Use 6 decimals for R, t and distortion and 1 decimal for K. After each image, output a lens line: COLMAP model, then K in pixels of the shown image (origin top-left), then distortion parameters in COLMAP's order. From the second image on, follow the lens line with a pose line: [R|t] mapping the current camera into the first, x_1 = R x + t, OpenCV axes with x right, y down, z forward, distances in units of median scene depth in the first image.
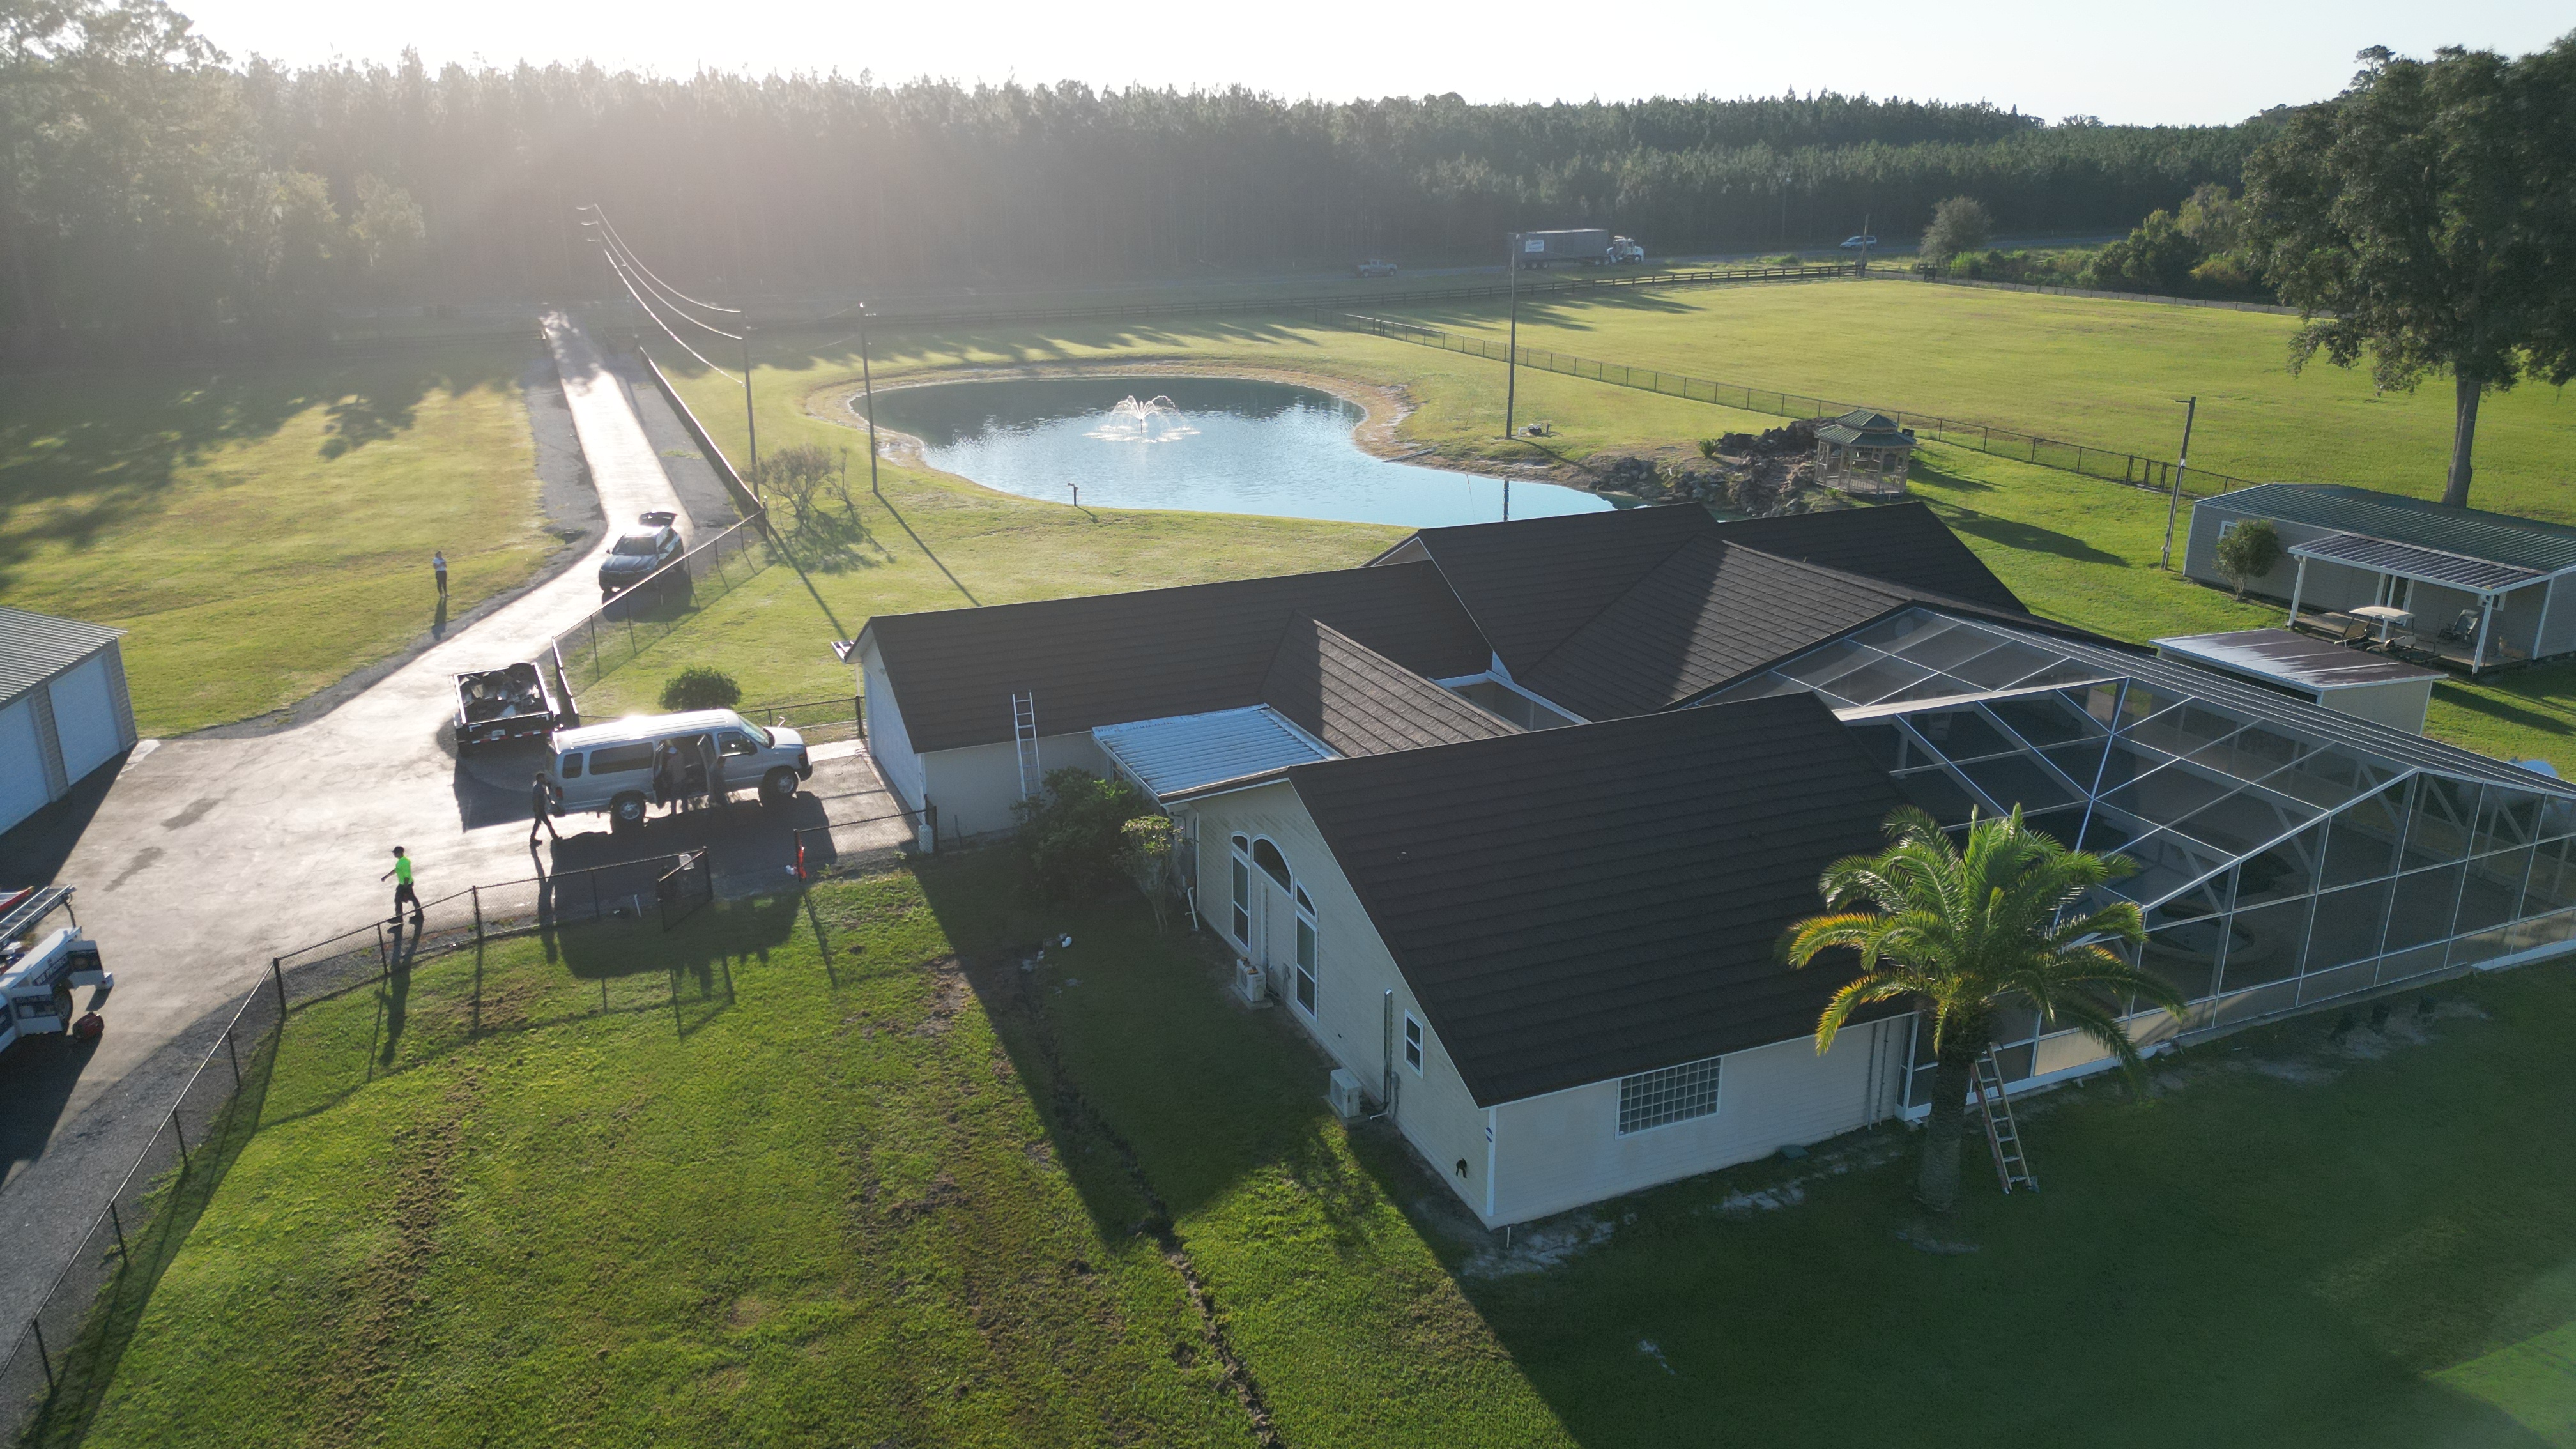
lens RADIAL K [[1791.9, 0, 1284.6], [0, 1791.9, 710.3], [0, 0, 1]] dist [0.083925, -0.090598]
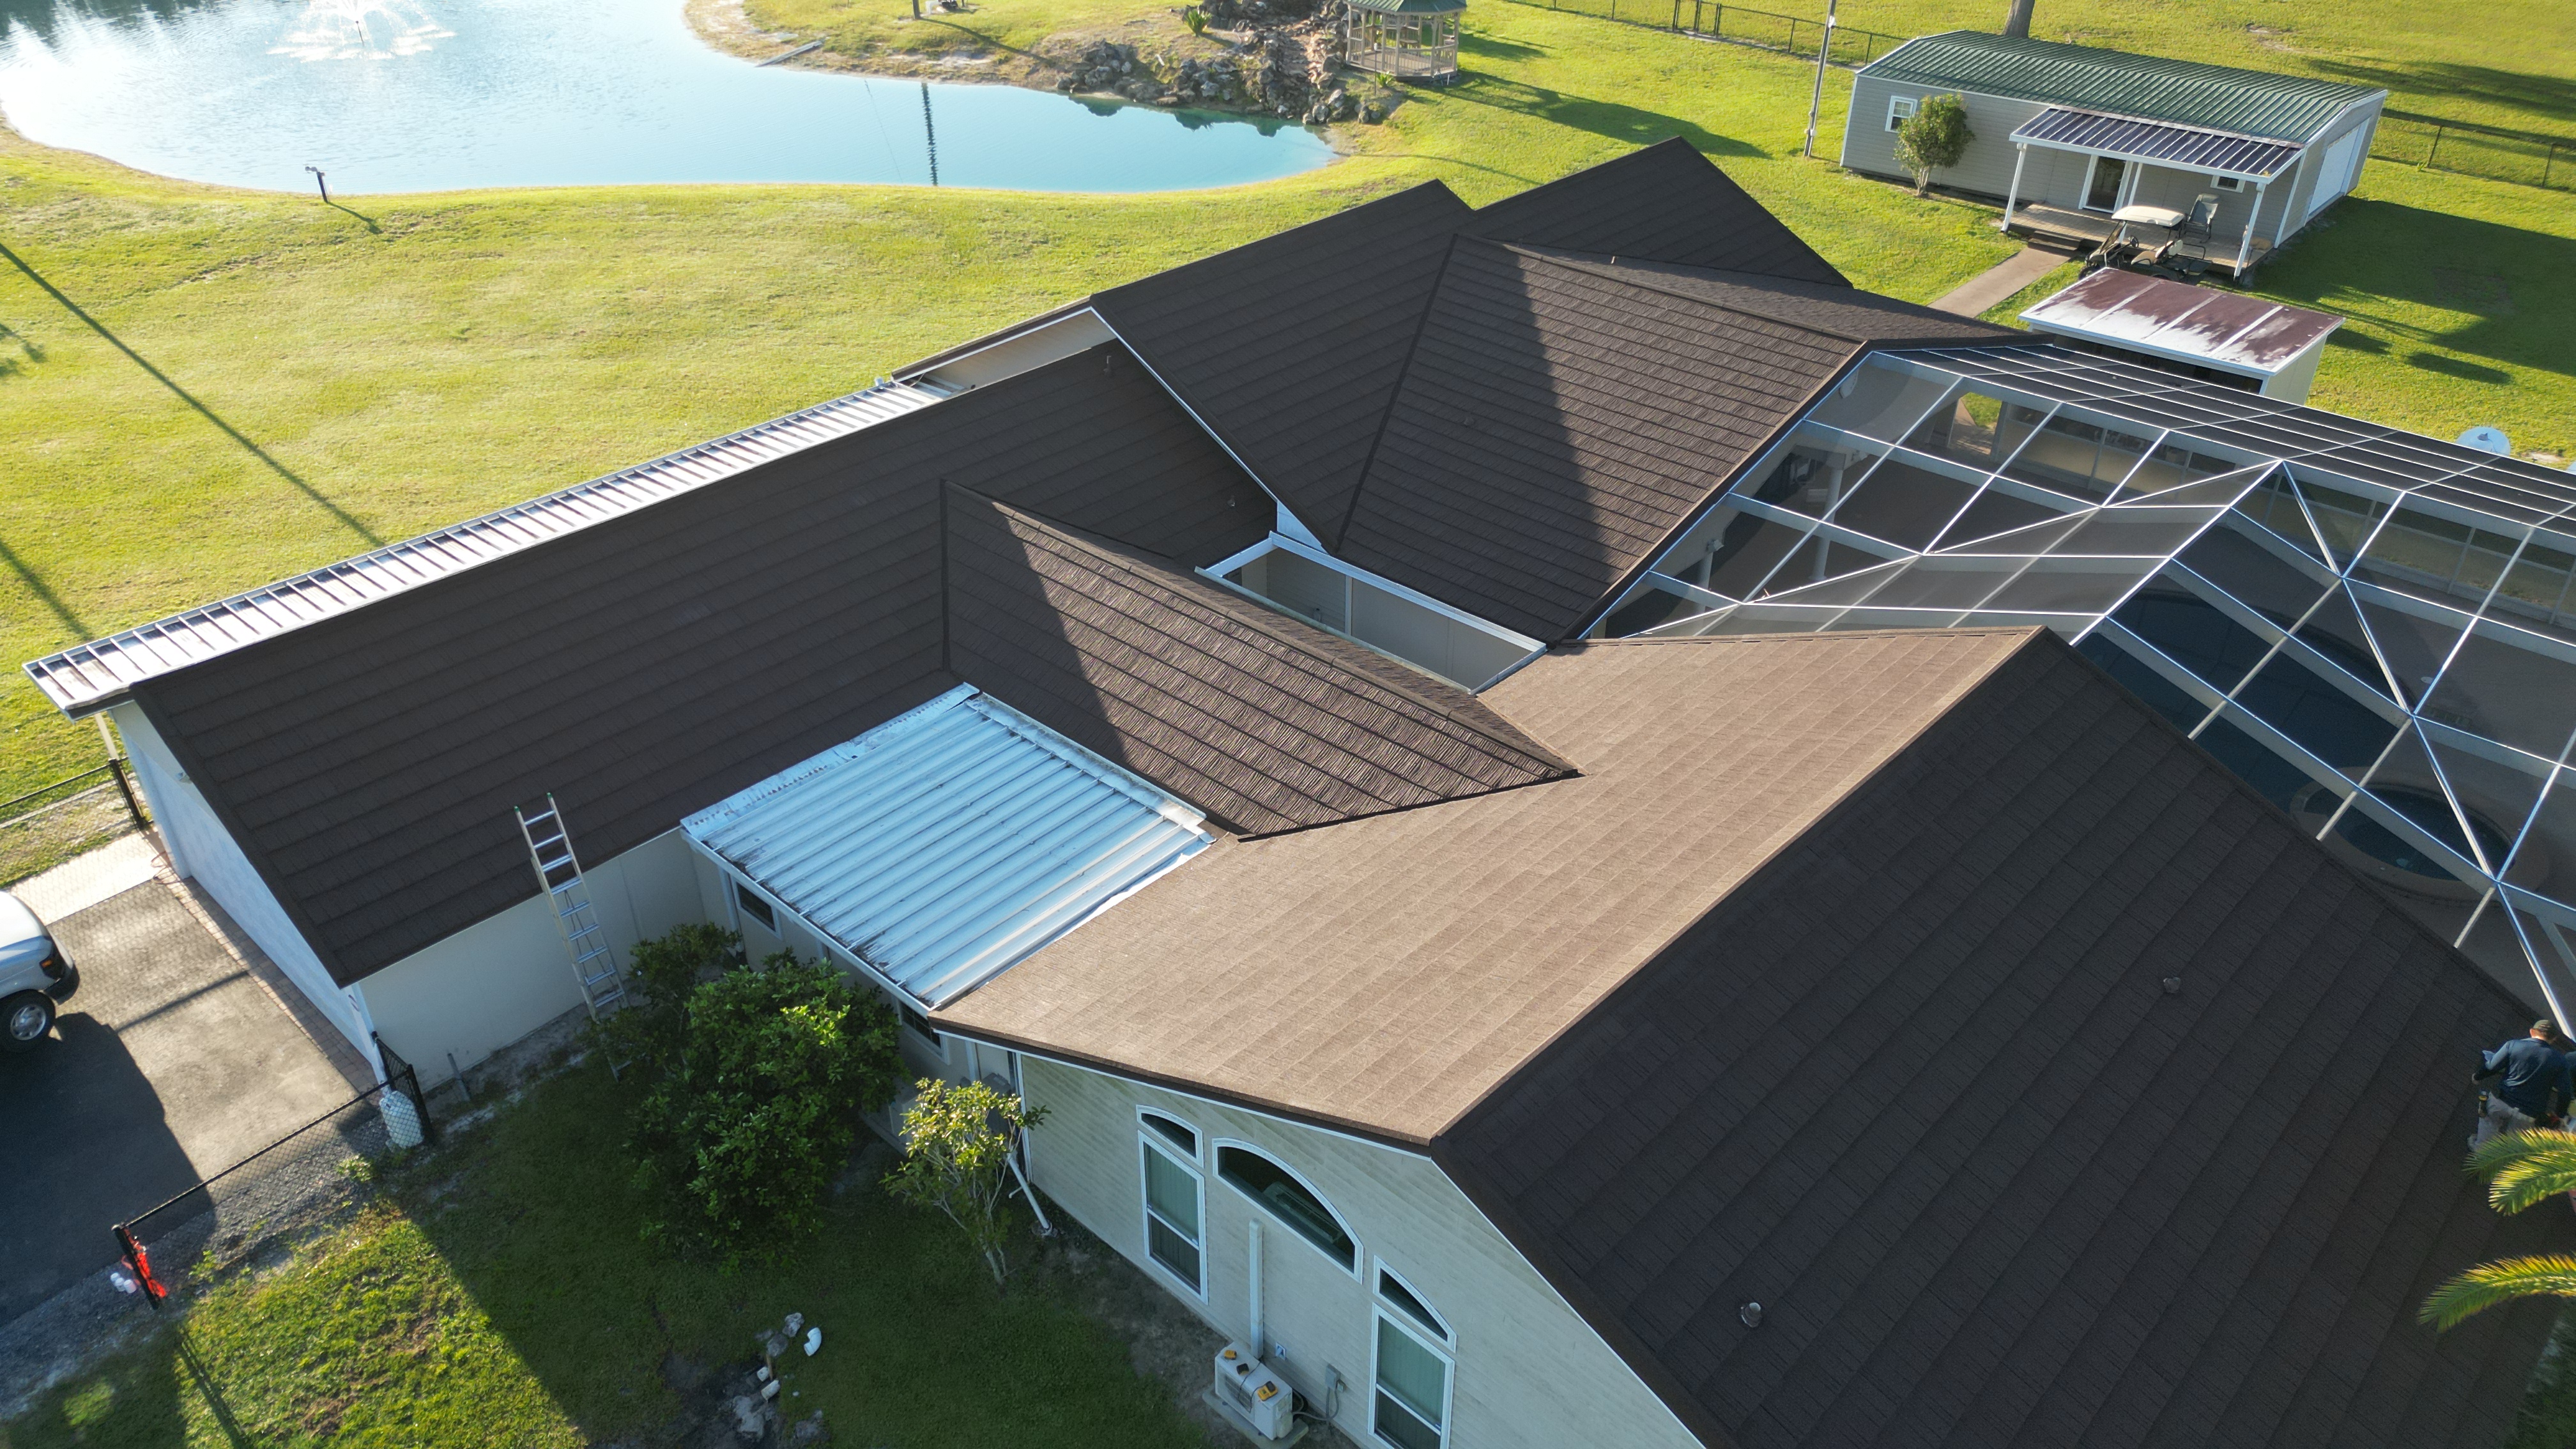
lens RADIAL K [[1804.6, 0, 1284.2], [0, 1804.6, 706.0], [0, 0, 1]] dist [0.046397, -0.032565]
pose [[0.916361, -0.211330, 0.340033, -0.111977], [0.119745, 0.955128, 0.270909, -0.137381], [-0.382026, -0.207533, 0.900548, 0.429555]]
